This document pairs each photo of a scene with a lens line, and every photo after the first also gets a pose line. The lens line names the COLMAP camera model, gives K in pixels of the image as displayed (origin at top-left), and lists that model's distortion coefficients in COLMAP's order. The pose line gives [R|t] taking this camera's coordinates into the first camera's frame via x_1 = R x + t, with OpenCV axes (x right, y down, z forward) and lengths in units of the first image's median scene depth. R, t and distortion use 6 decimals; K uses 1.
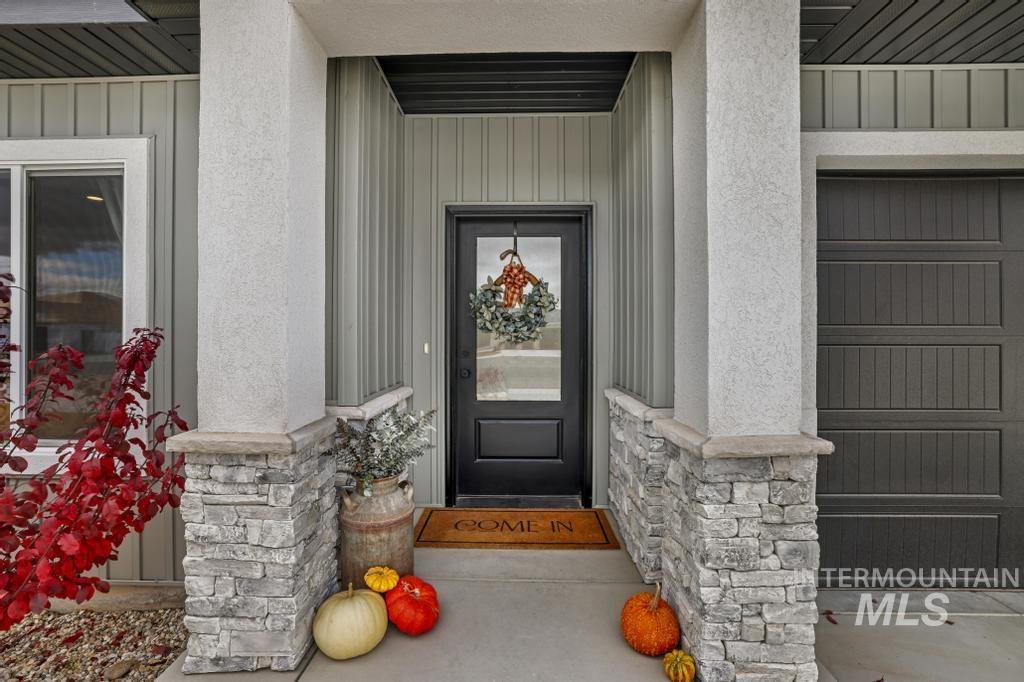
lens RADIAL K [[455.9, 0, 510.7], [0, 455.9, 338.4], [0, 0, 1]] dist [-0.032126, 0.000723]
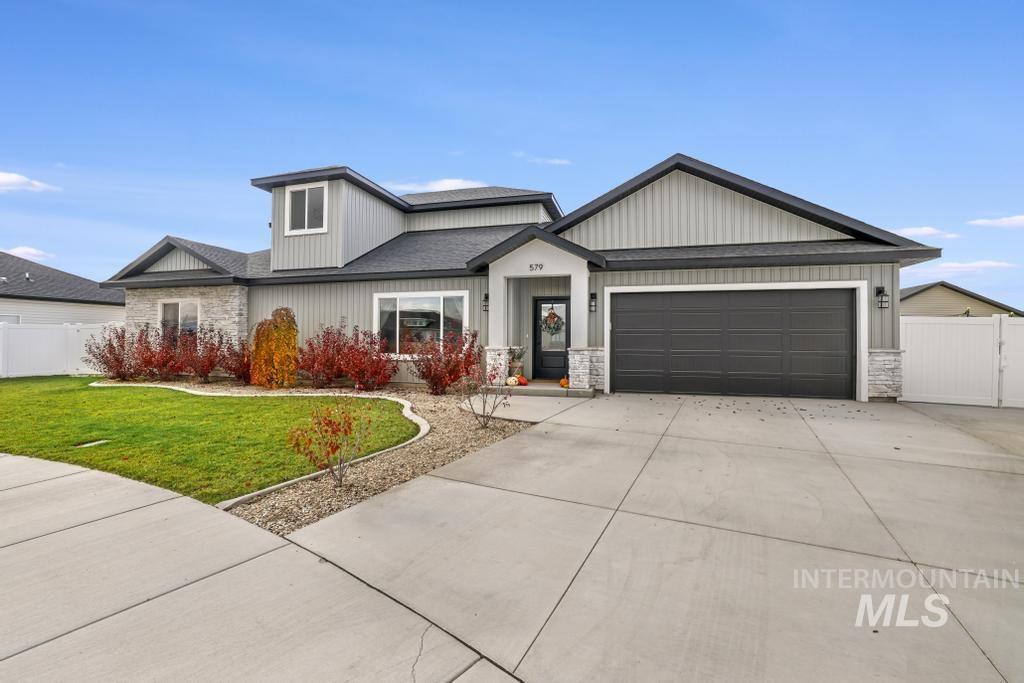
lens RADIAL K [[455.9, 0, 510.3], [0, 455.9, 338.1], [0, 0, 1]] dist [-0.032126, 0.000723]
pose [[0.970772, 0.010451, -0.239776, 0.530985], [-0.012655, 0.999891, -0.007655, 0.065935], [0.239669, 0.010466, 0.970798, -2.433689]]
